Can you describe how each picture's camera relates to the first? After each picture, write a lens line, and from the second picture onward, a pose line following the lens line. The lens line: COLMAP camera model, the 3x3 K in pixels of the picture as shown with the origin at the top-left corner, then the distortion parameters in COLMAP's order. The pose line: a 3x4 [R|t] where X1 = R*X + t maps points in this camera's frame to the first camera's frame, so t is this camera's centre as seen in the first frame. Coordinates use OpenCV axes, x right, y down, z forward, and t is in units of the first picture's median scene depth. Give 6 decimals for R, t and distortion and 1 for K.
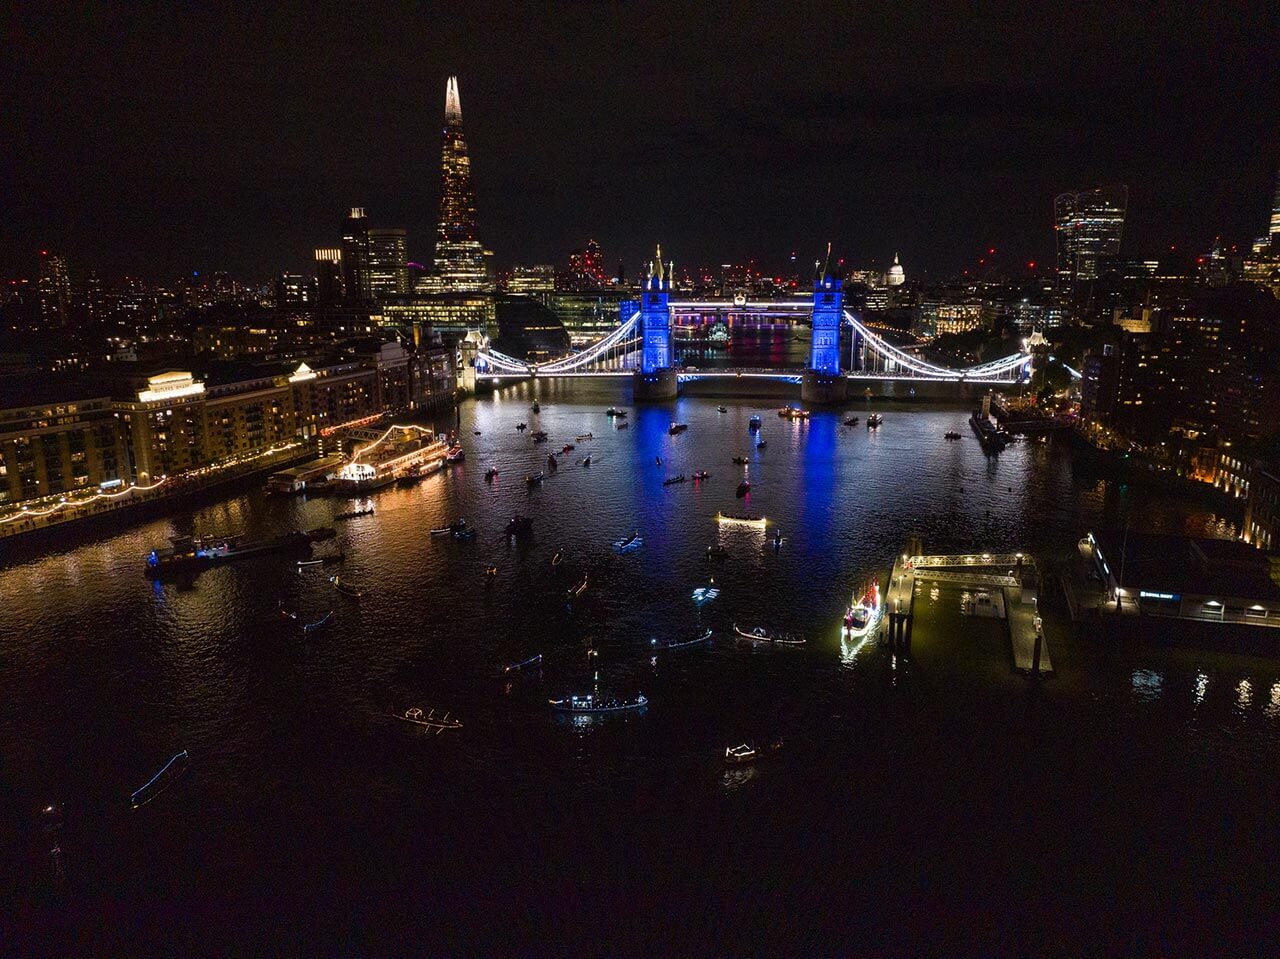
lens RADIAL K [[897.6, 0, 640.0], [0, 897.6, 479.5], [0, 0, 1]] dist [-0.045907, 0.008692]
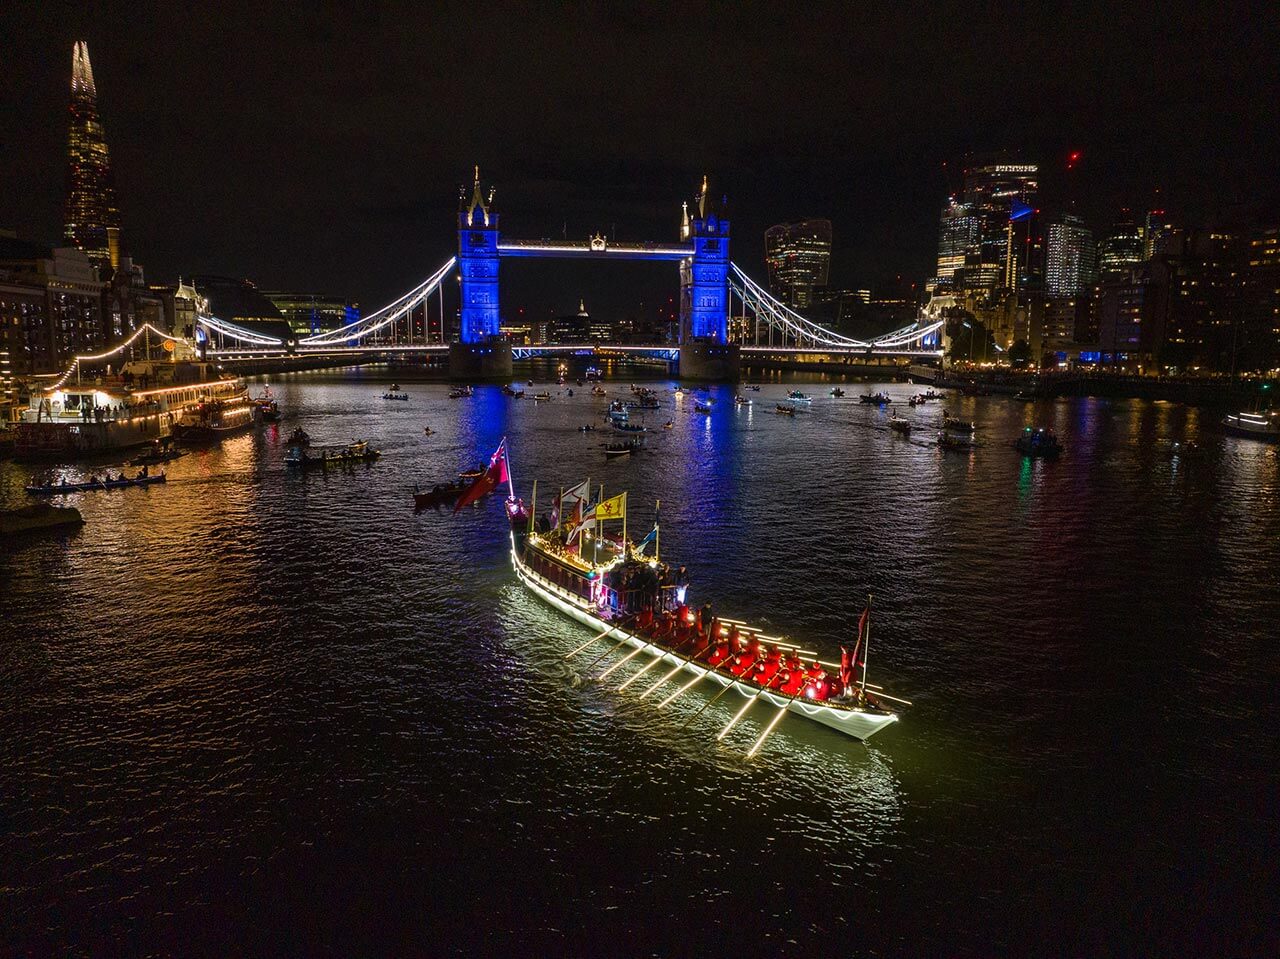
lens RADIAL K [[897.6, 0, 640.0], [0, 897.6, 479.5], [0, 0, 1]] dist [-0.045907, 0.008692]
pose [[0.929081, -0.043054, 0.367363, -0.132577], [0.069038, 0.995934, -0.057880, 0.035940], [-0.363377, 0.079137, 0.928275, 0.321012]]
